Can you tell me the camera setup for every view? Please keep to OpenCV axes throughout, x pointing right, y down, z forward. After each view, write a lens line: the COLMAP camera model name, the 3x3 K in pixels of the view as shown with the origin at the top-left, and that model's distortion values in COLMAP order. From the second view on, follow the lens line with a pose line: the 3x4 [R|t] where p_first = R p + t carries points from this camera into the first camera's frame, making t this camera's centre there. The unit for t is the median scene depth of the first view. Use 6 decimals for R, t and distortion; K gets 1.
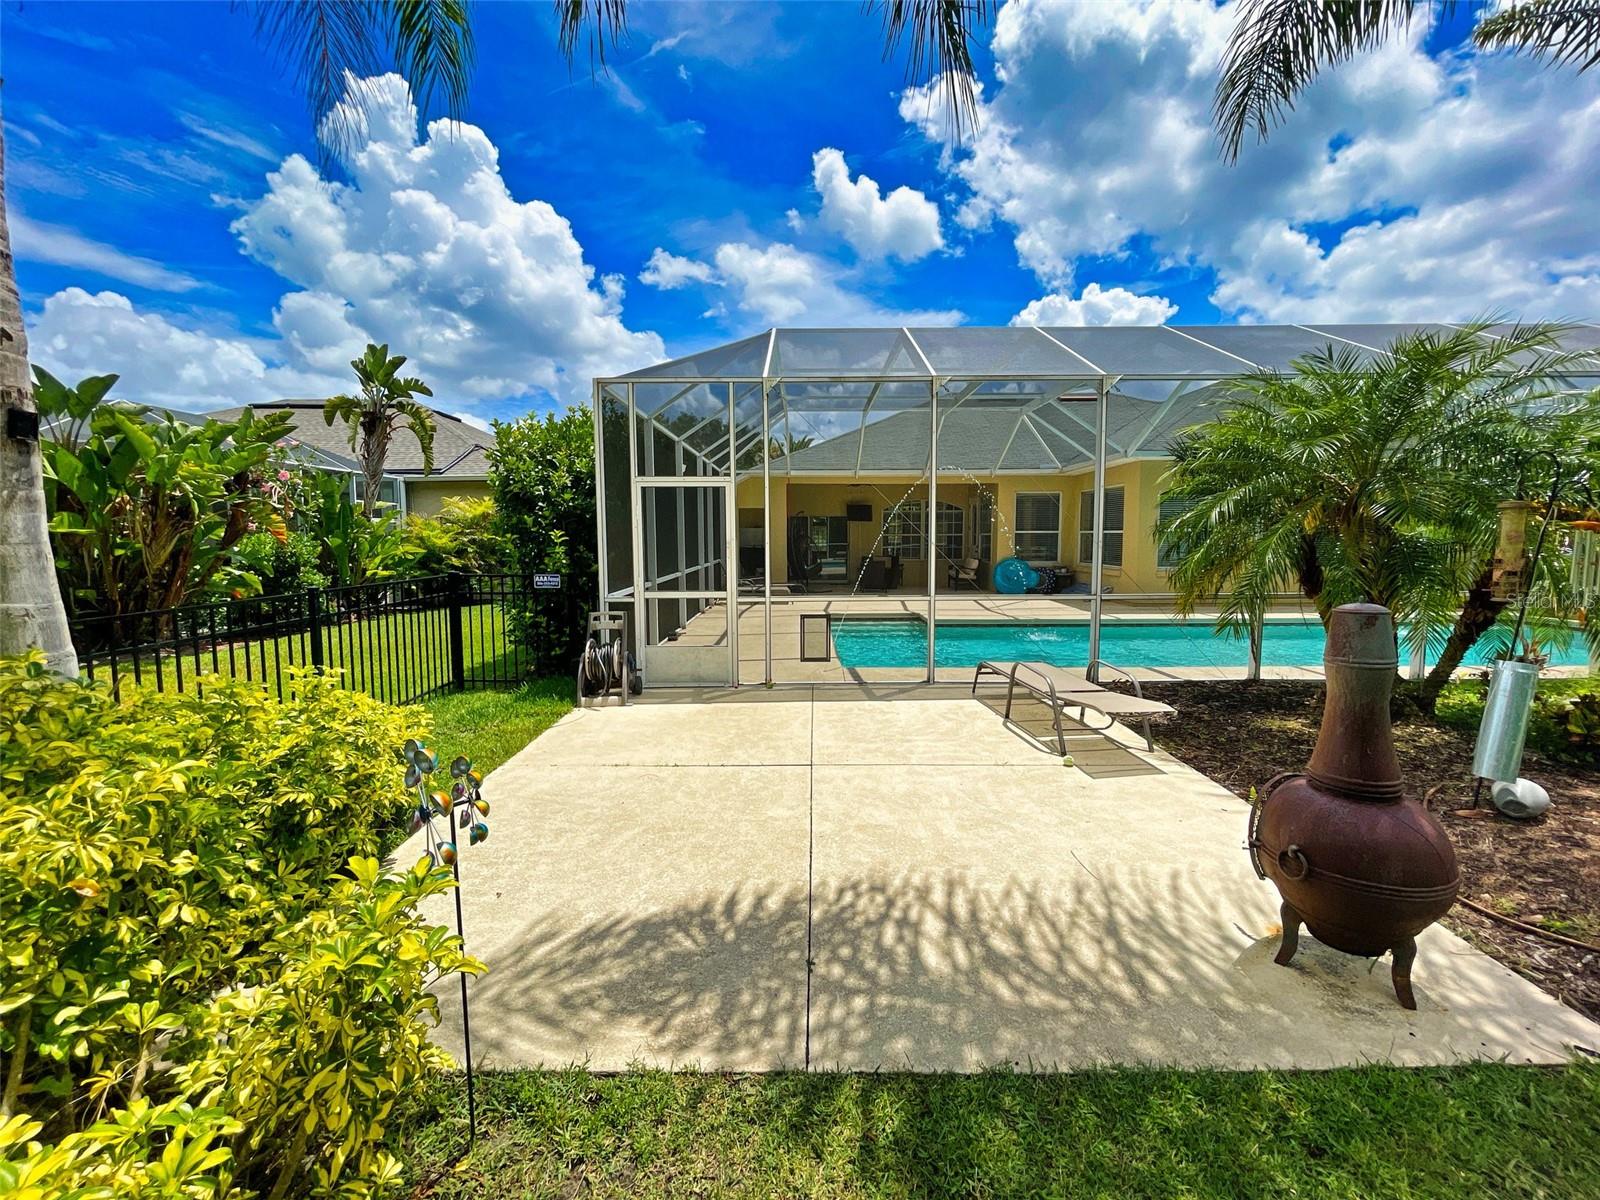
lens RADIAL K [[642.4, 0, 797.2], [0, 642.4, 596.0], [0, 0, 1]] dist [-0.006932, 0.001030]
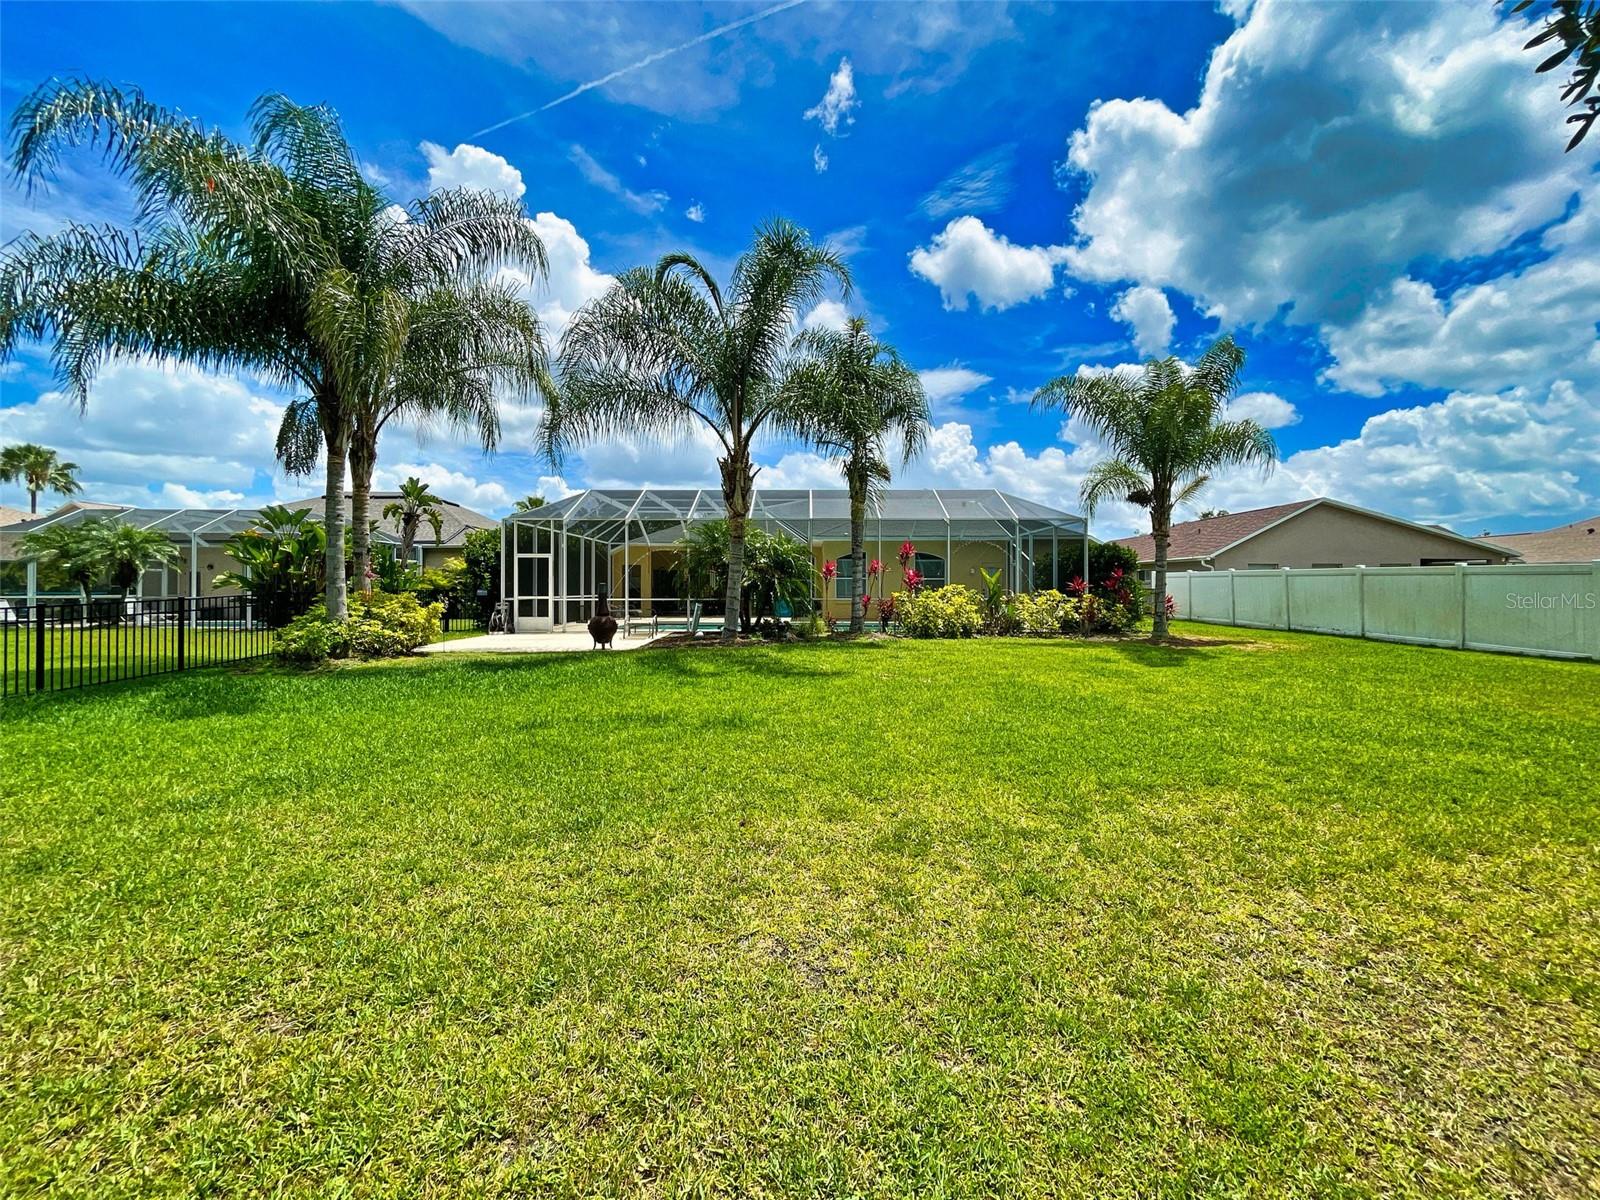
lens RADIAL K [[642.4, 0, 802.7], [0, 642.4, 596.7], [0, 0, 1]] dist [-0.006932, 0.001030]
pose [[0.999958, 0.004588, 0.007876, 0.491070], [-0.003936, 0.996715, -0.080897, 0.109137], [-0.008222, 0.080863, 0.996691, -0.888444]]
